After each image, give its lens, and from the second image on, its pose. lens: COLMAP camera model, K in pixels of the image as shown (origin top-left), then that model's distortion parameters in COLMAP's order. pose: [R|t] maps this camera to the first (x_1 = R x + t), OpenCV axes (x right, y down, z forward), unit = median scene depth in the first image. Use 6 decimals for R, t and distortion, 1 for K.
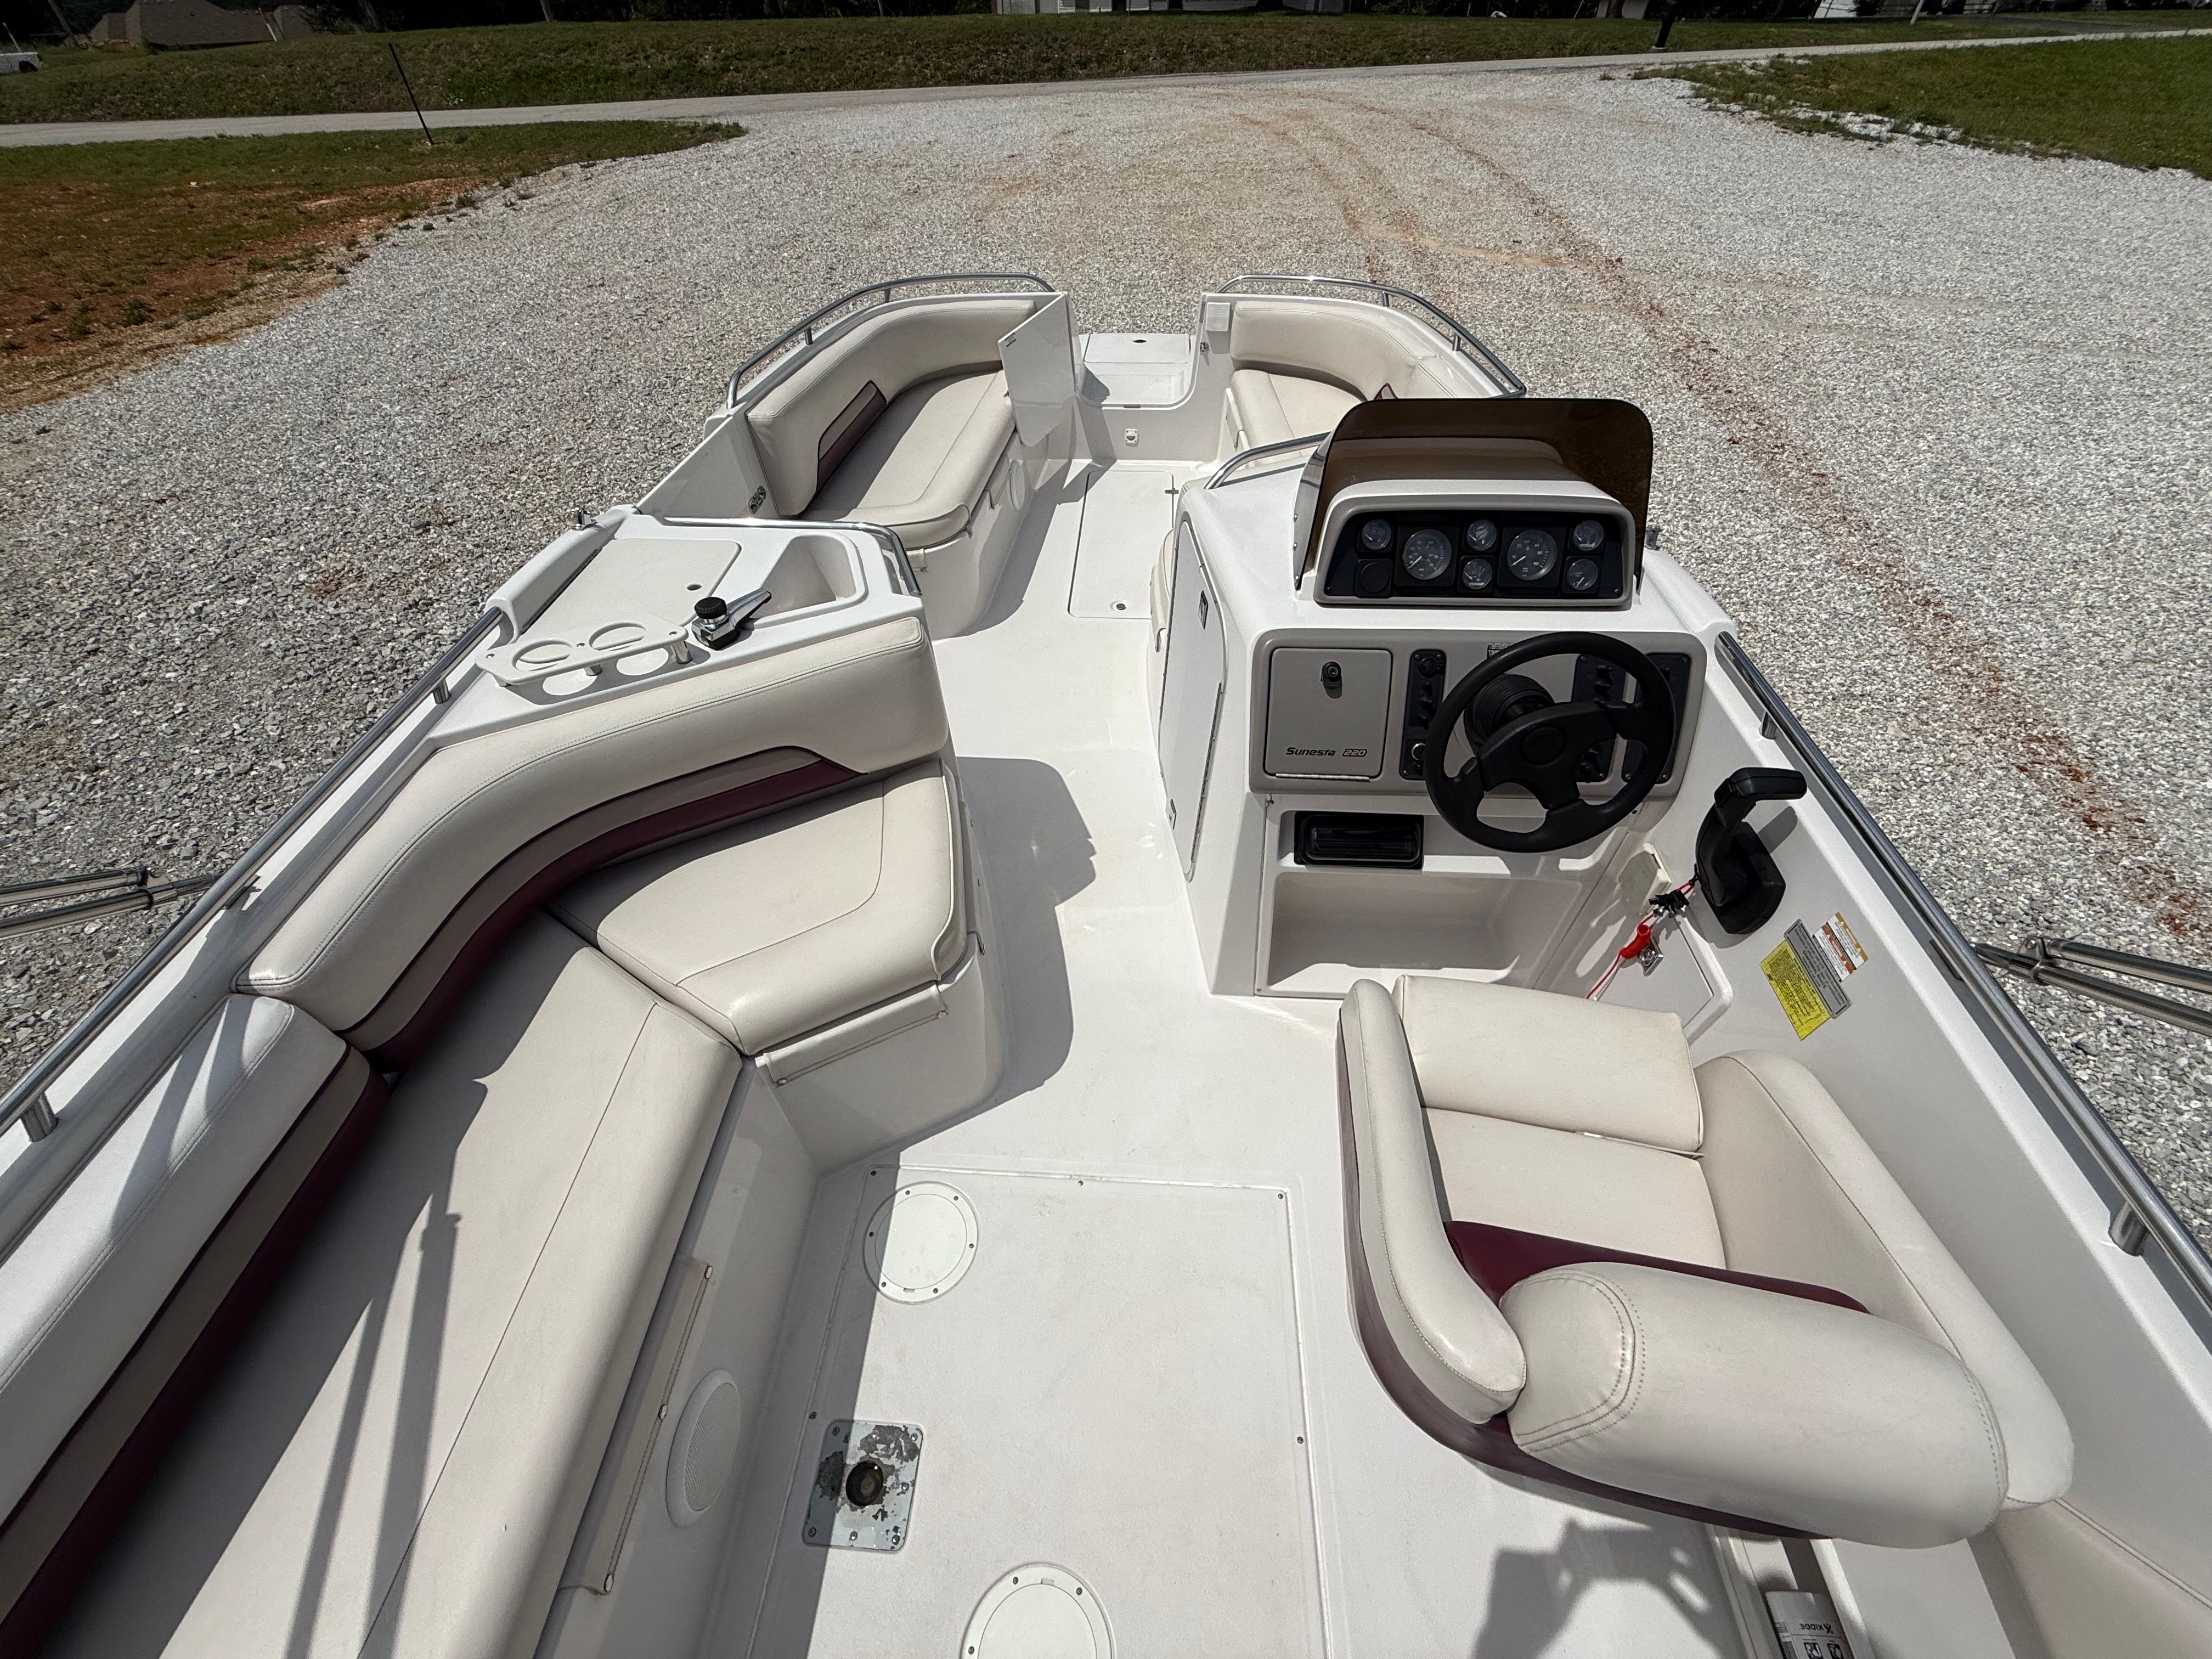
lens RADIAL K [[889.6, 0, 1105.1], [0, 889.6, 835.0], [0, 0, 1]] dist [0.000871, 0.000218]
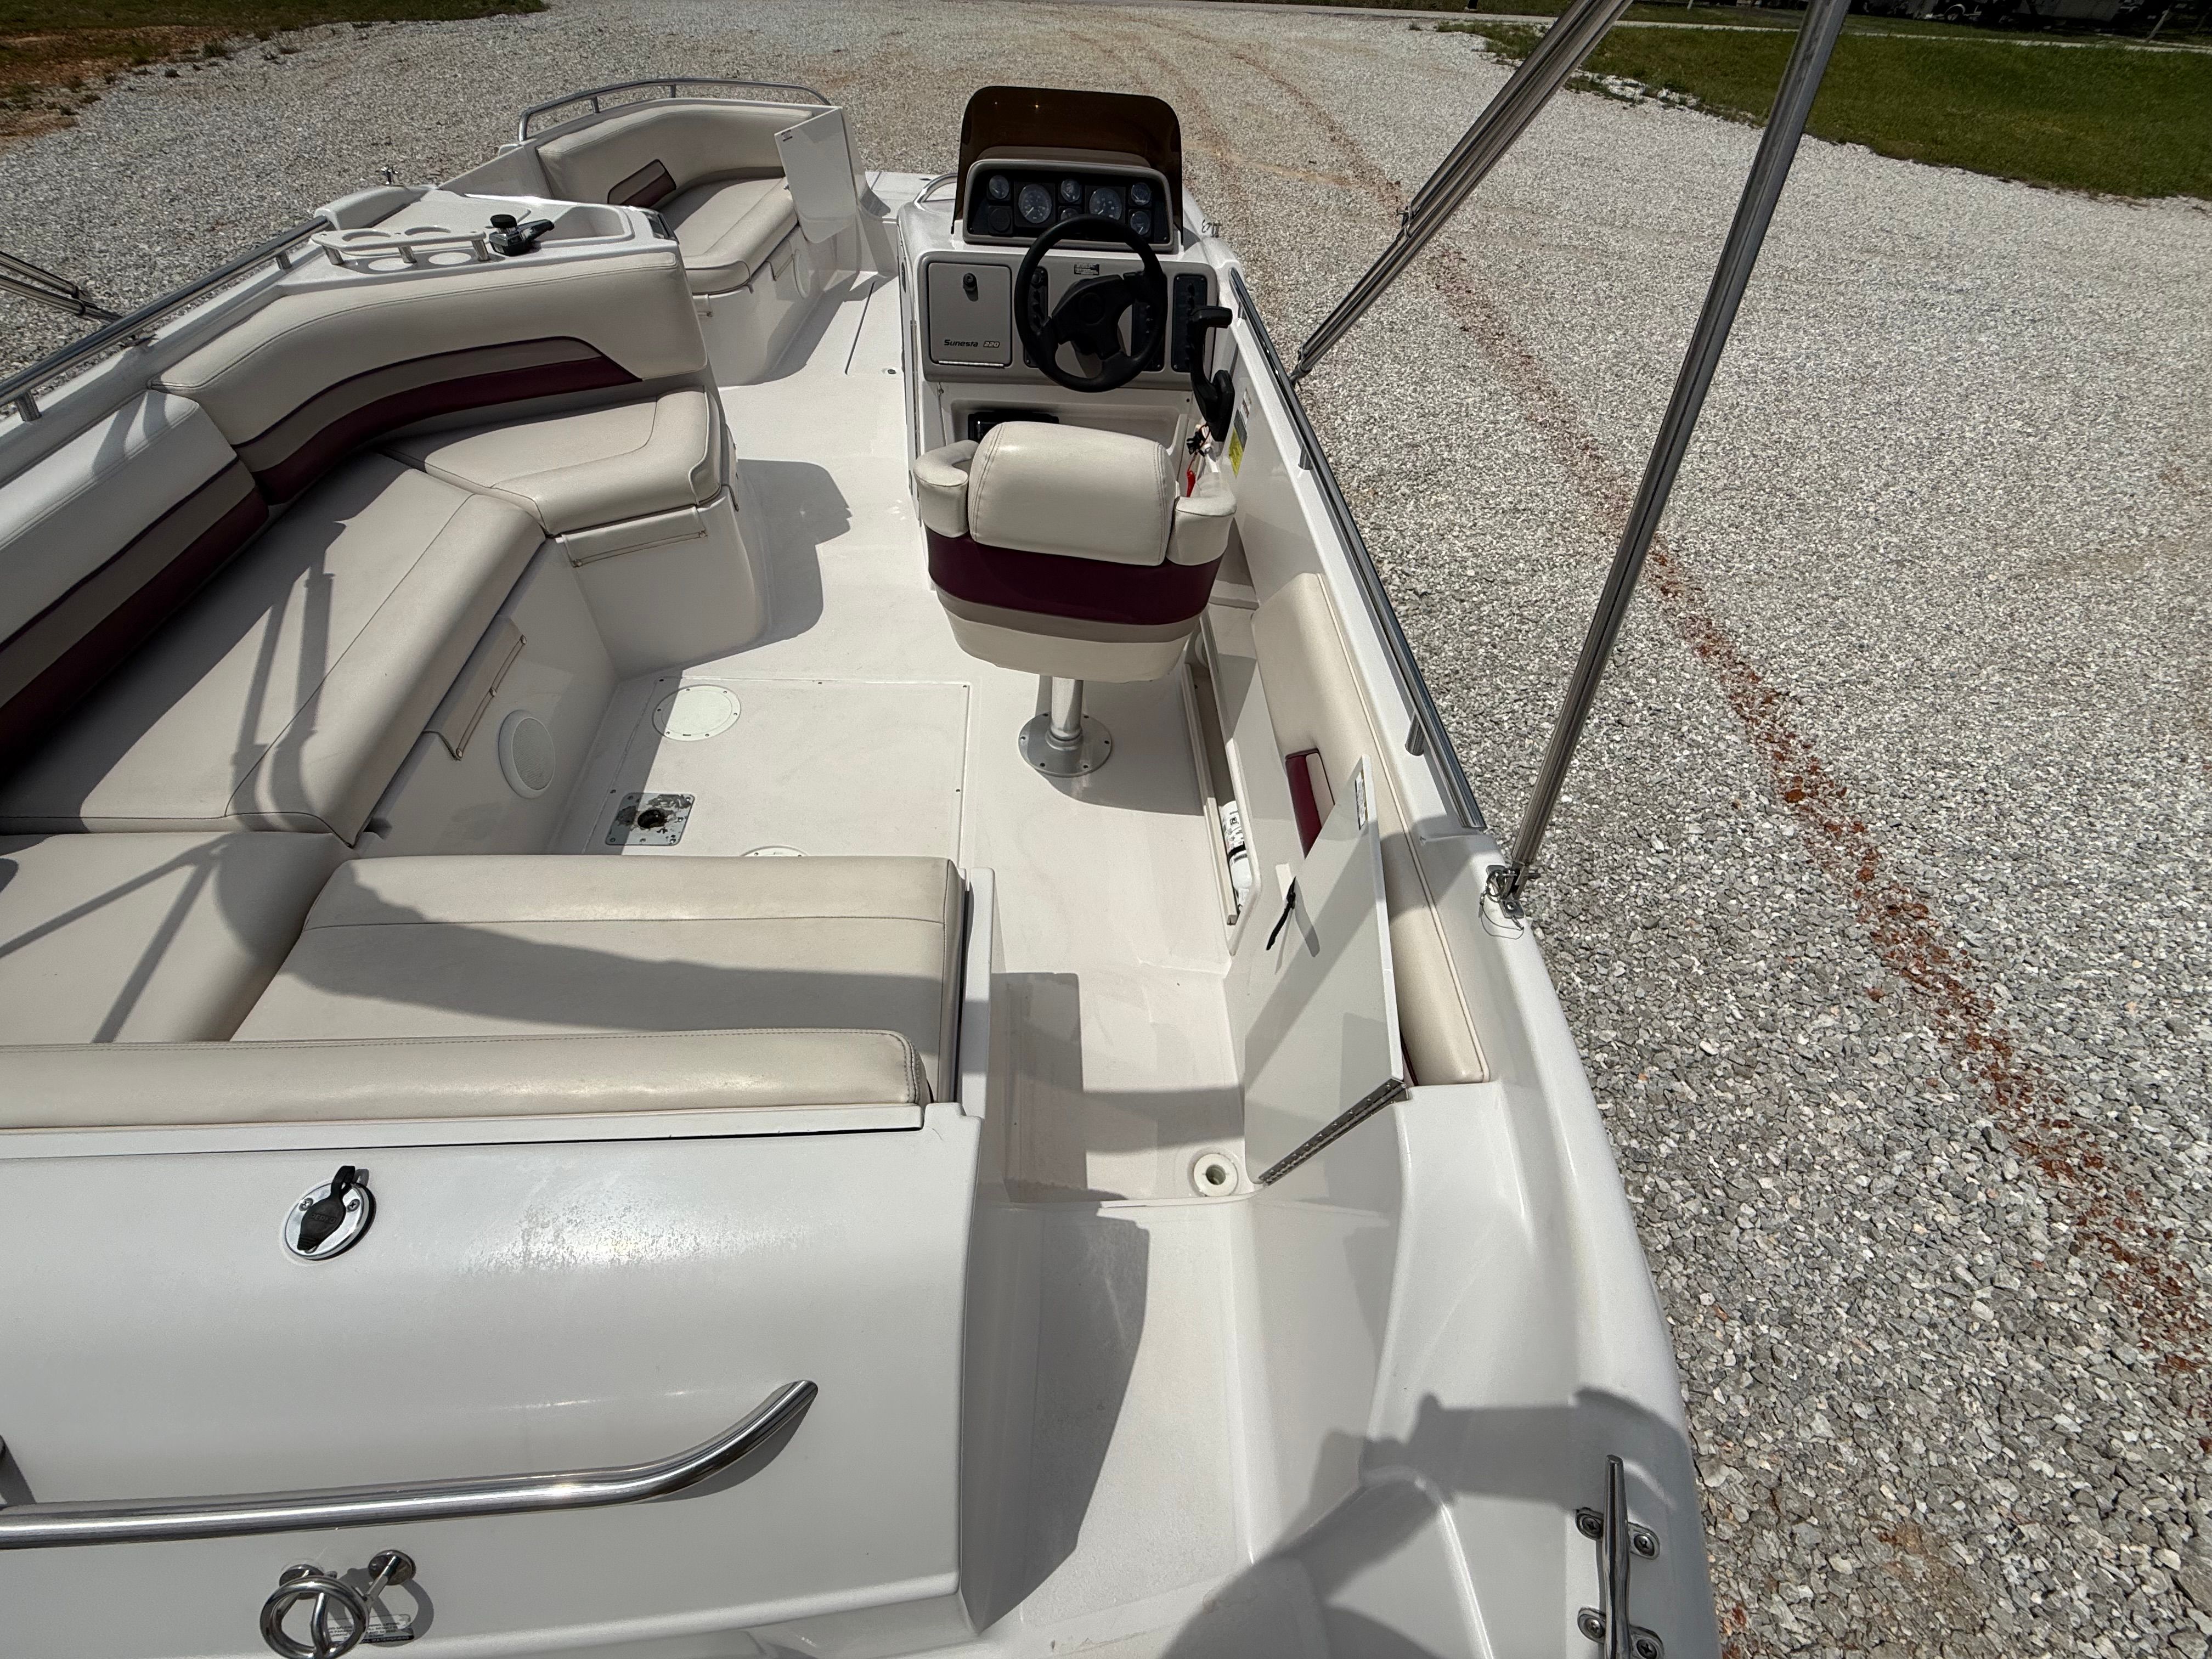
lens RADIAL K [[889.9, 0, 1106.9], [0, 889.9, 834.4], [0, 0, 1]] dist [0.001677, -0.000129]
pose [[0.989961, -0.034197, 0.137140, 0.108053], [0.028350, 0.998613, 0.044366, 0.289007], [-0.138467, -0.040033, 0.989558, -0.220170]]
